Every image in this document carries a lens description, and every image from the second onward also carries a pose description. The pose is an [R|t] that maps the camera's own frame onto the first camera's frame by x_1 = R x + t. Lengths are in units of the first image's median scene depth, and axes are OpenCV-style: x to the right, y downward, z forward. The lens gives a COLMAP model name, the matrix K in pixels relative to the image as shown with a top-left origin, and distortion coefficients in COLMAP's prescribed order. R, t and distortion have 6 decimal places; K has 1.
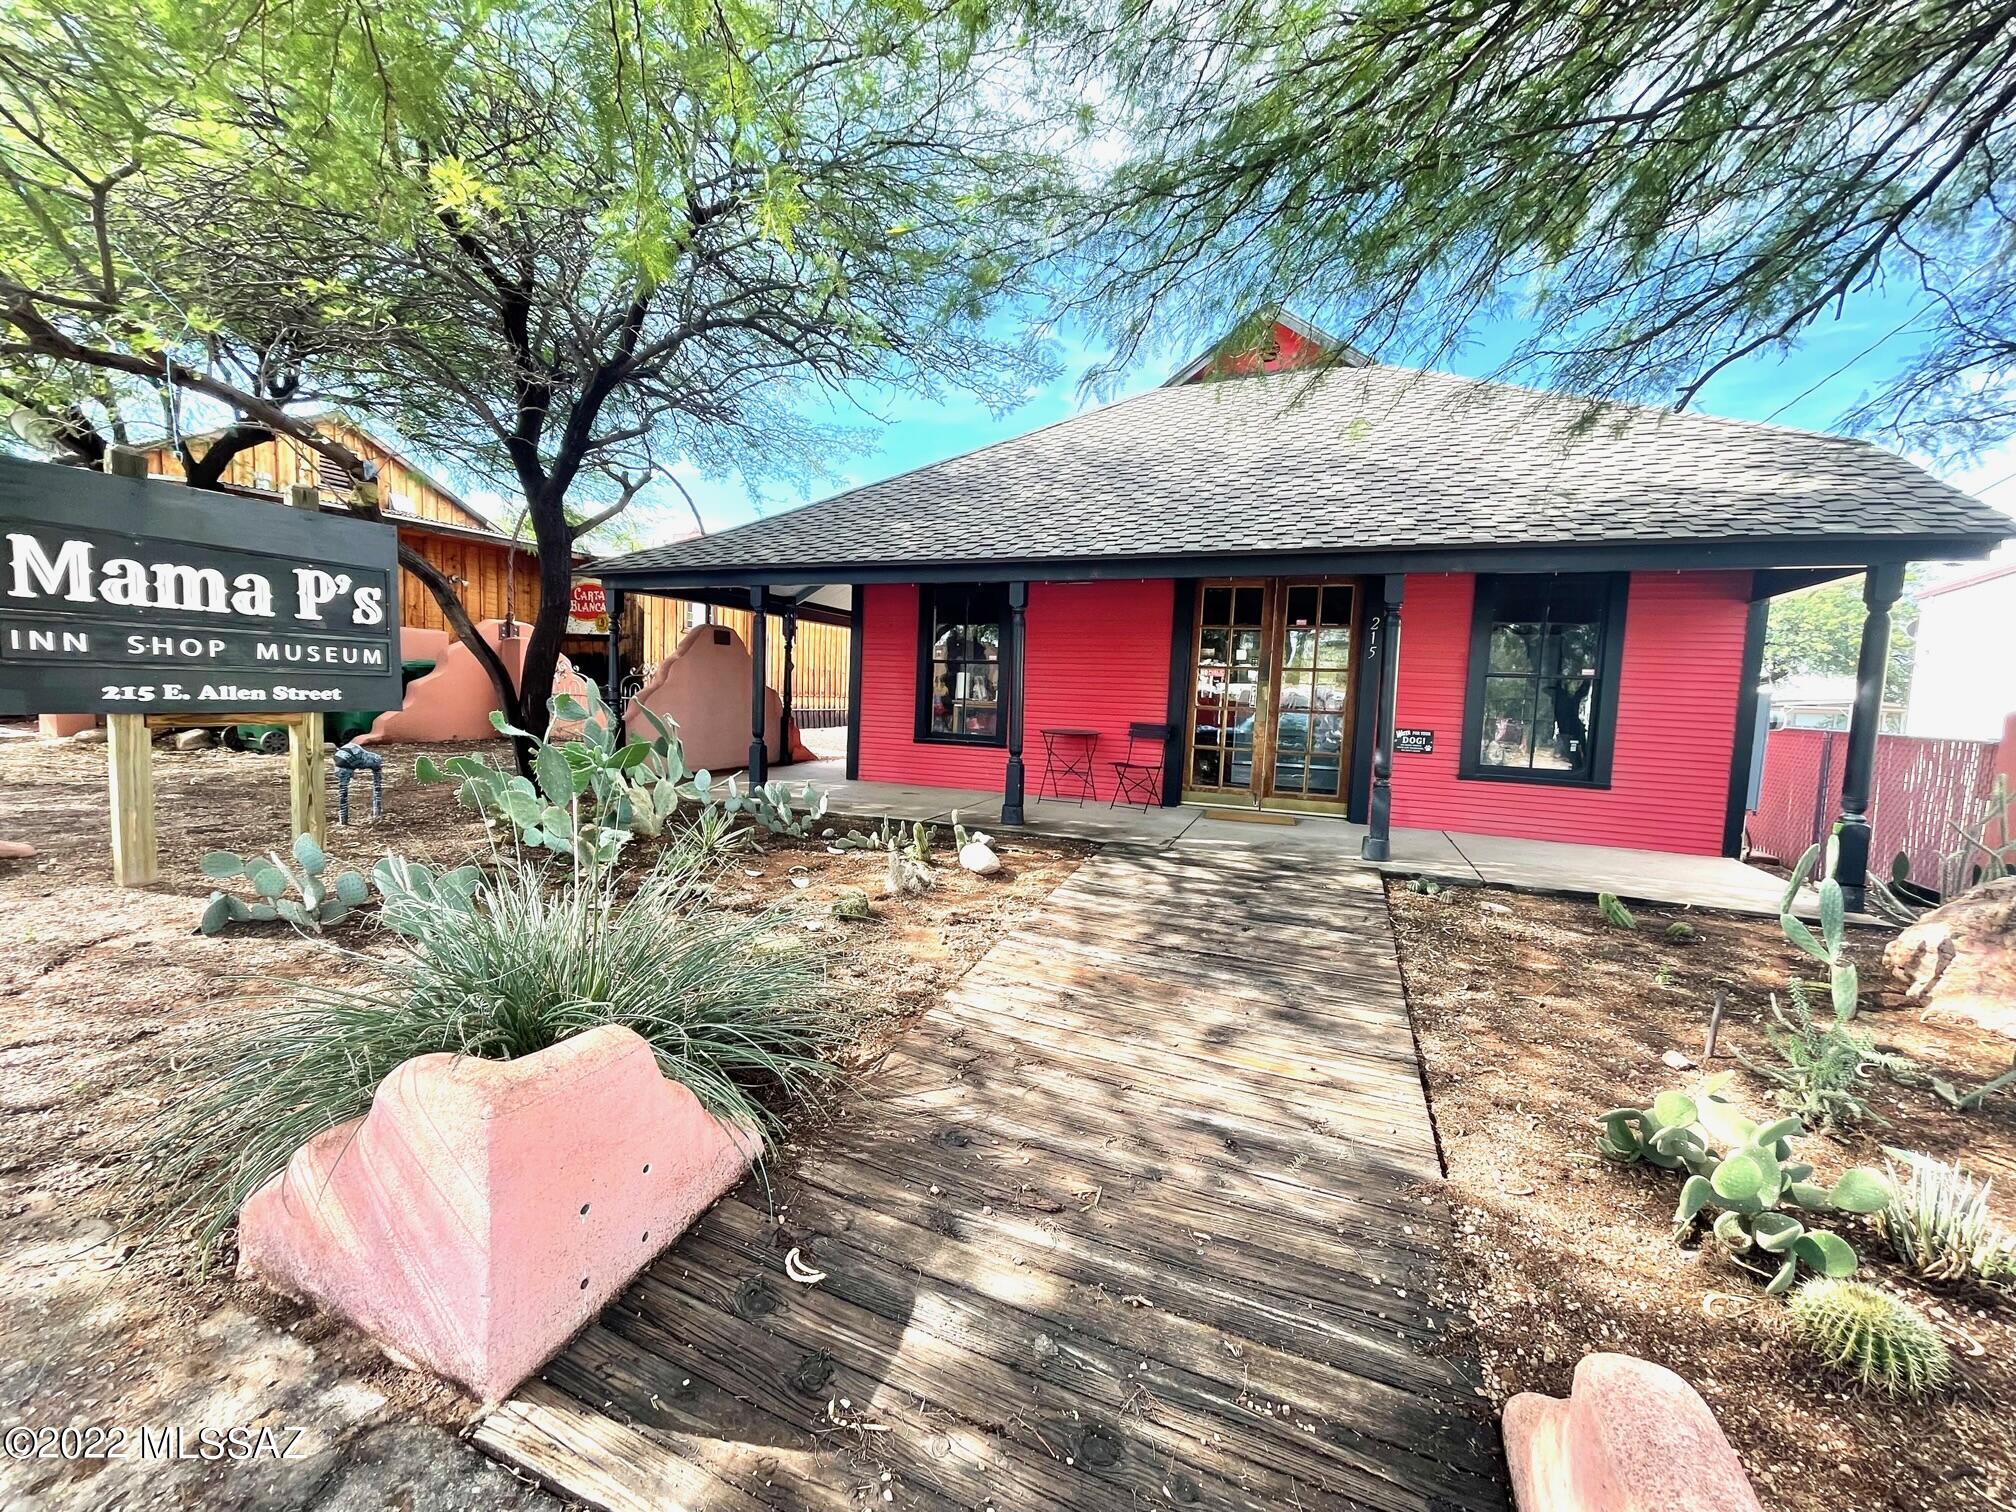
lens RADIAL K [[816.9, 0, 1003.7], [0, 816.9, 755.2], [0, 0, 1]] dist [-0.000966, -0.000333]
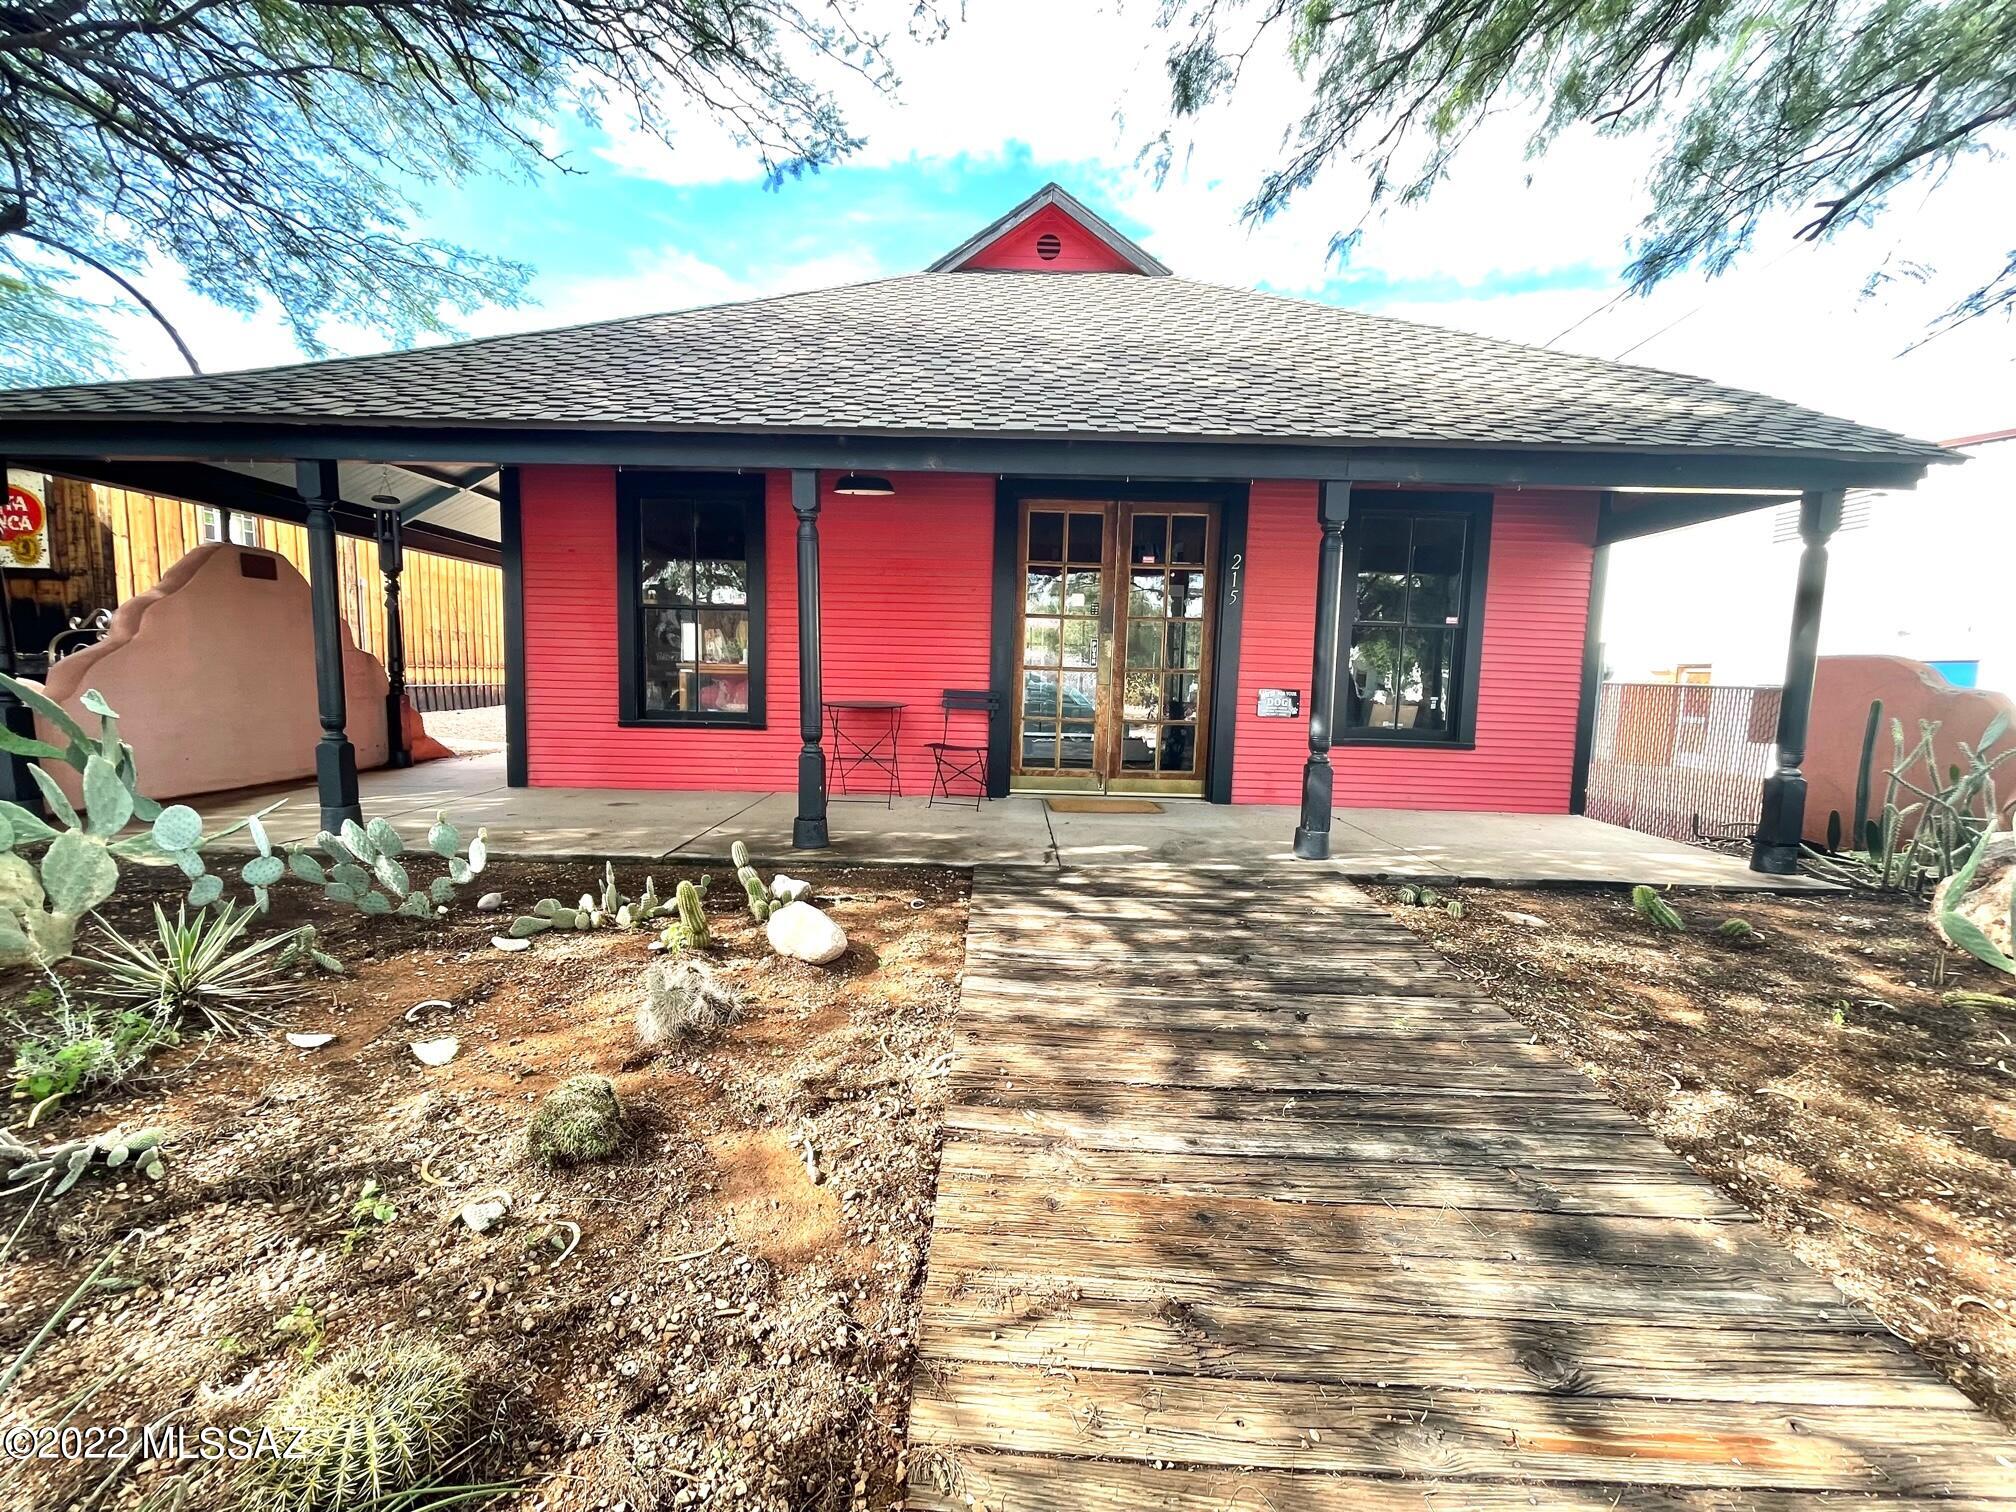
lens RADIAL K [[816.9, 0, 1004.1], [0, 816.9, 755.4], [0, 0, 1]] dist [-0.000966, -0.000333]
pose [[0.931498, -0.052189, 0.359982, -0.084074], [0.039214, 0.998294, 0.043260, -0.012648], [-0.361626, -0.026180, 0.931956, 0.361134]]
